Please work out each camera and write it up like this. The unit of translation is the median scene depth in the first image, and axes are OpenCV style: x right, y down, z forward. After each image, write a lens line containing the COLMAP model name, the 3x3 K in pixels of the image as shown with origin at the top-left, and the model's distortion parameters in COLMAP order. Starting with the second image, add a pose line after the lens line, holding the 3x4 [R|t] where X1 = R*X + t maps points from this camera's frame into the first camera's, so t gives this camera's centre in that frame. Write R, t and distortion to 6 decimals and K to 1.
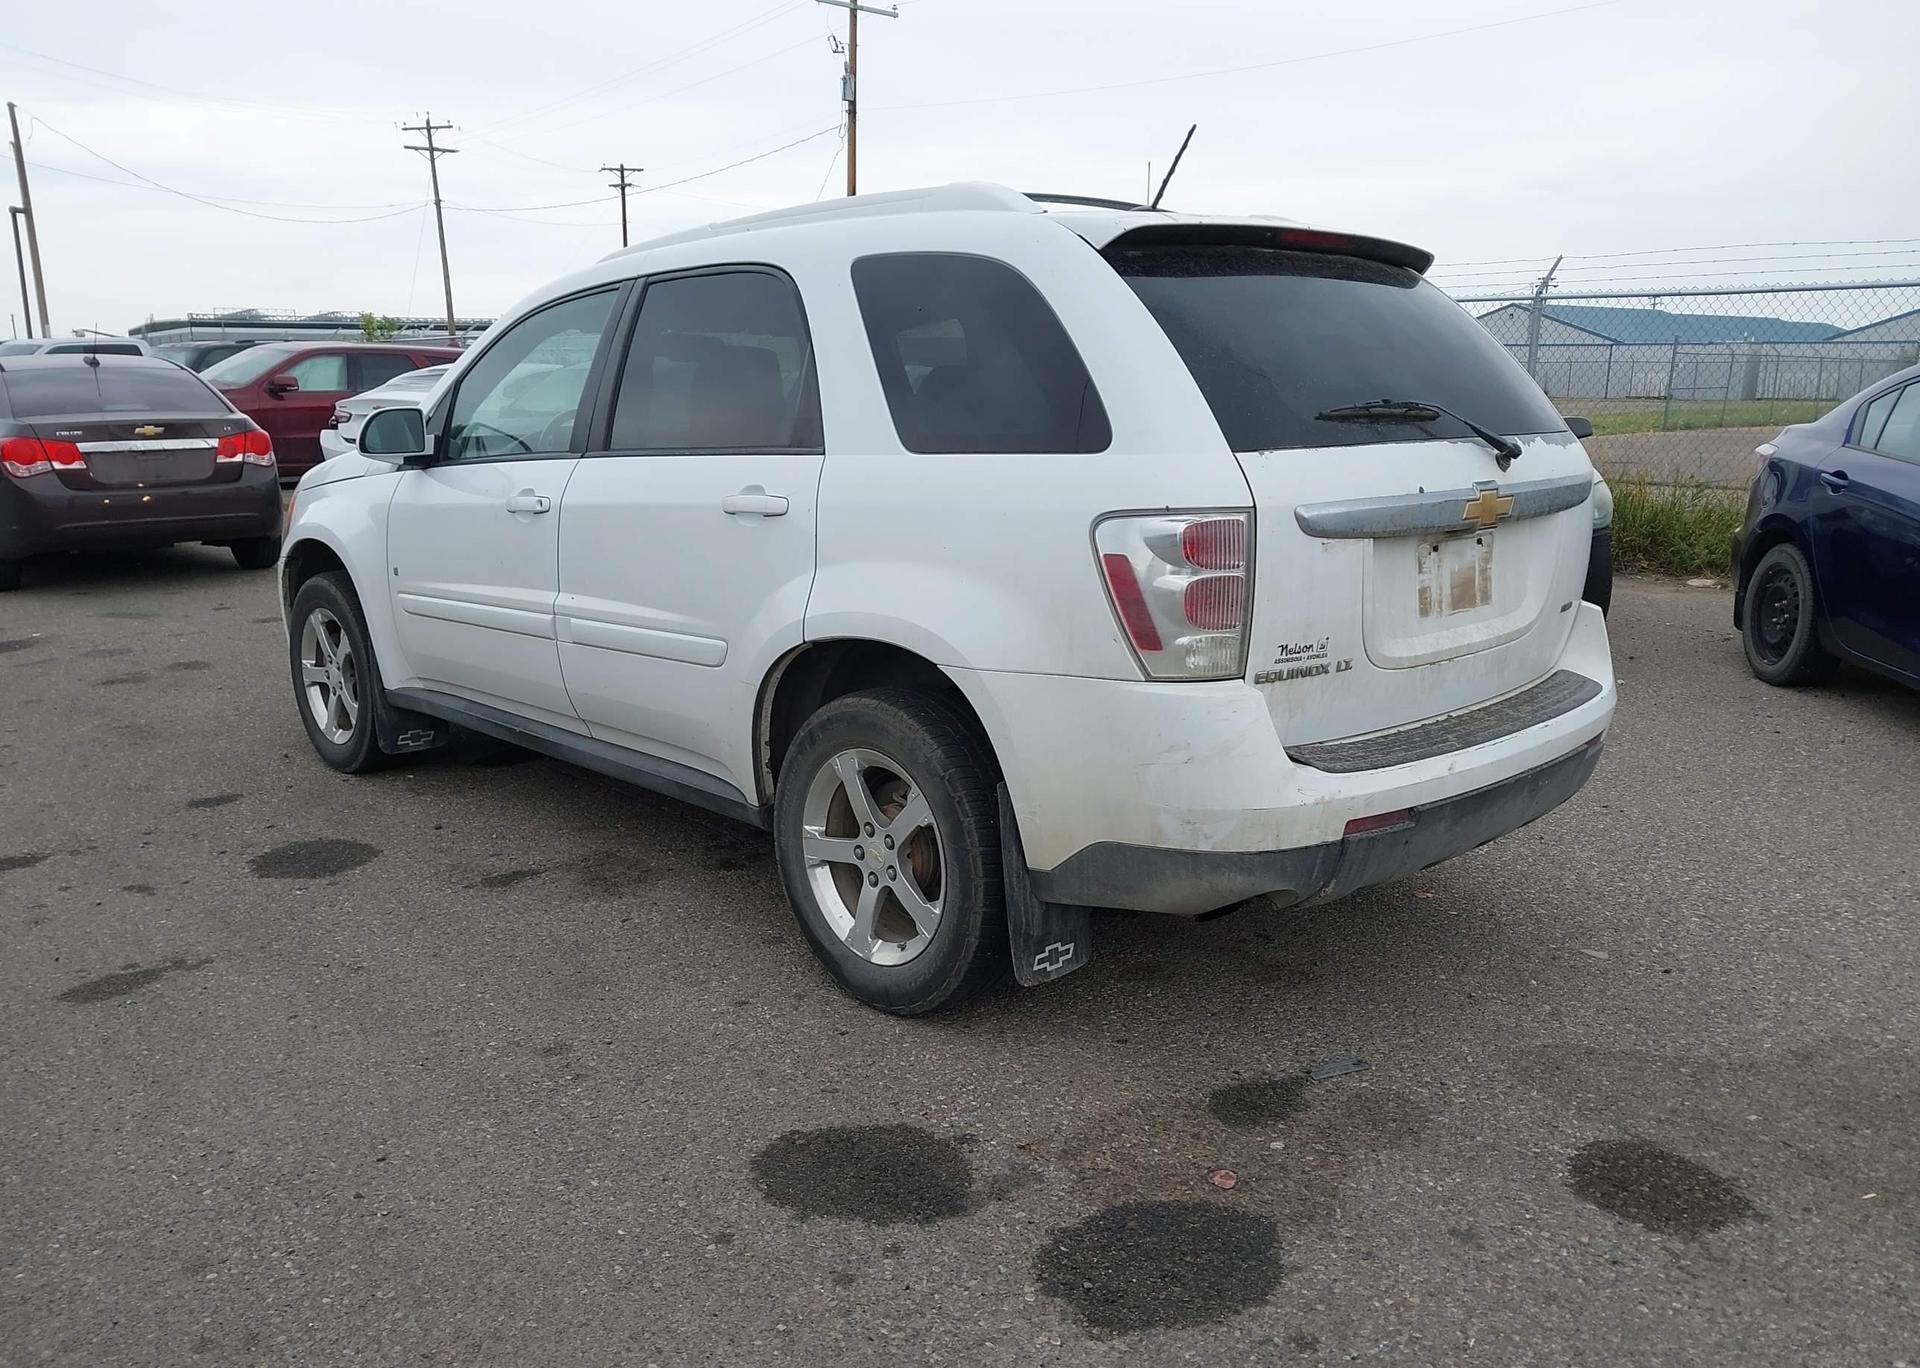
lens RADIAL K [[1533.9, 0, 959.9], [0, 1533.9, 679.2], [0, 0, 1]] dist [0.046119, -0.053744]
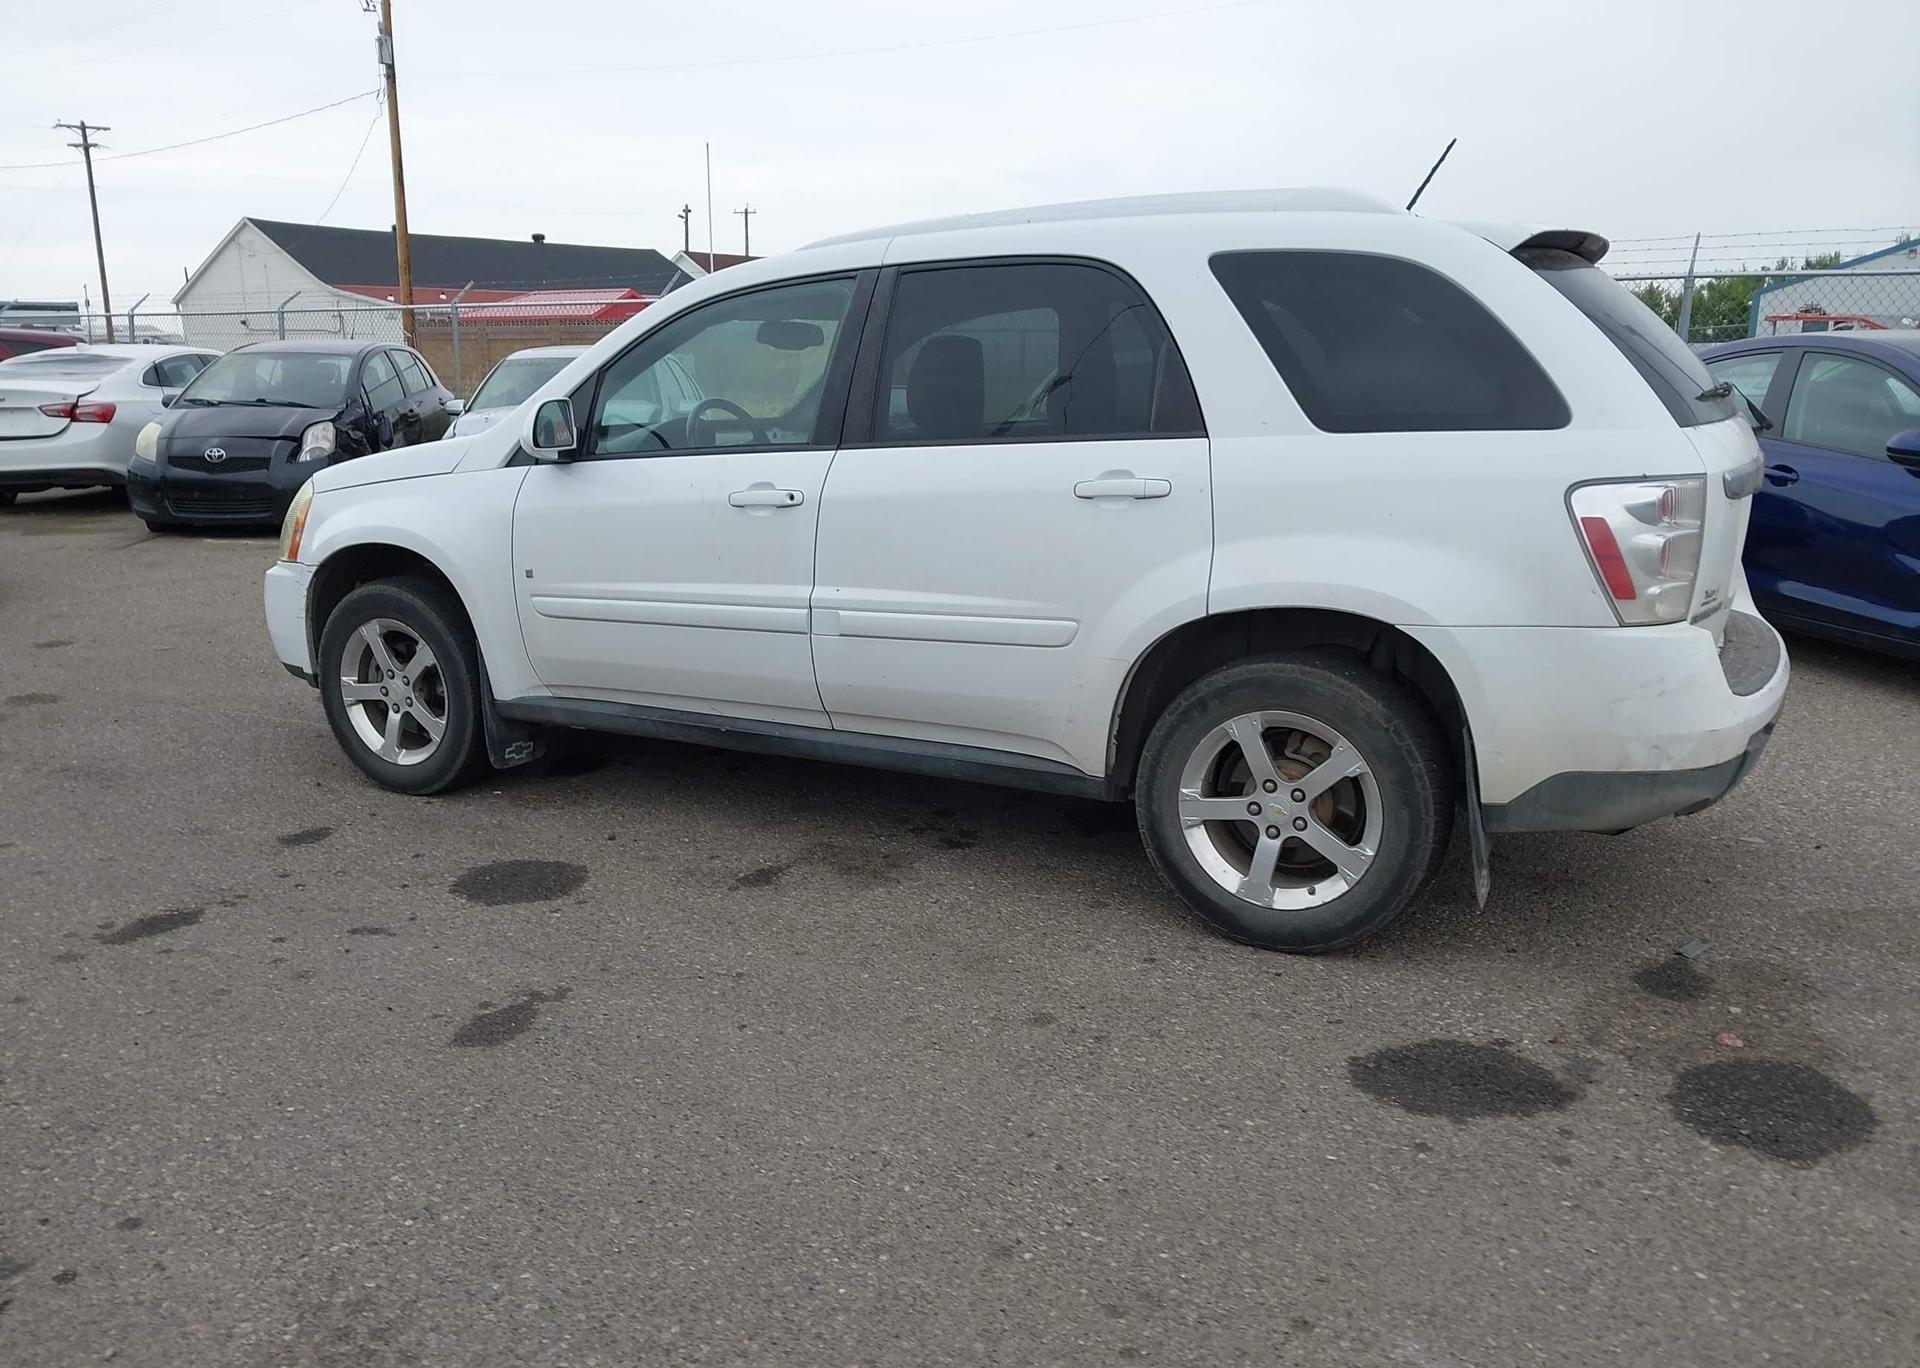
lens RADIAL K [[1533.9, 0, 955.6], [0, 1533.9, 685.7], [0, 0, 1]] dist [0.046119, -0.053744]
pose [[0.951381, -0.066145, 0.300831, -0.566838], [0.061923, 0.997803, 0.023559, -0.010954], [-0.301729, -0.003785, 0.953386, 0.034014]]
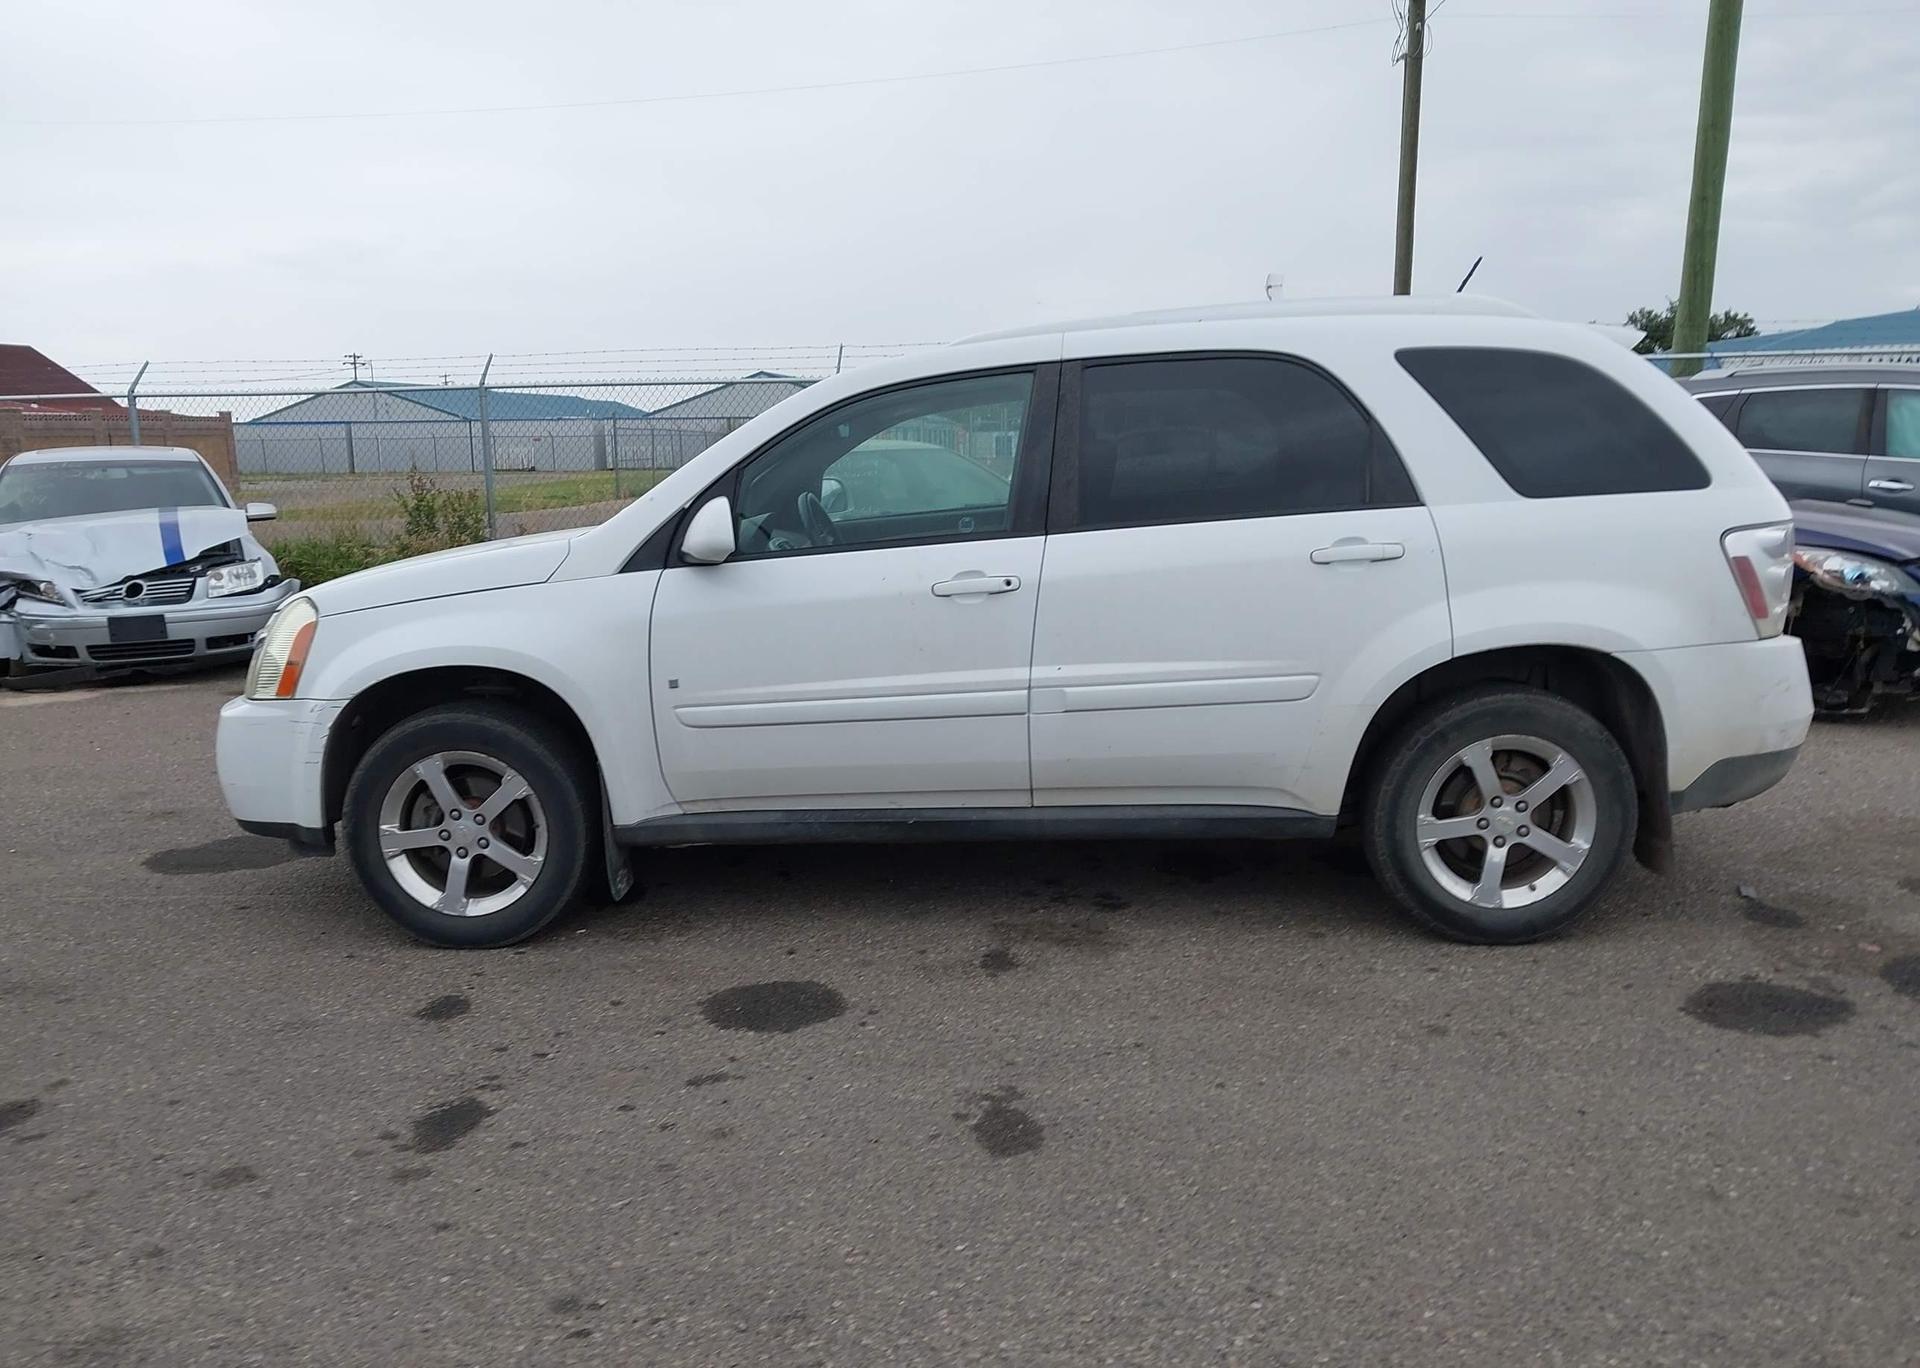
lens RADIAL K [[1533.9, 0, 947.8], [0, 1533.9, 673.5], [0, 0, 1]] dist [0.046119, -0.053744]
pose [[0.732451, -0.116869, 0.670714, -1.169502], [0.155180, 0.987883, 0.002670, -0.074837], [-0.662898, 0.102126, 0.741712, 0.339376]]
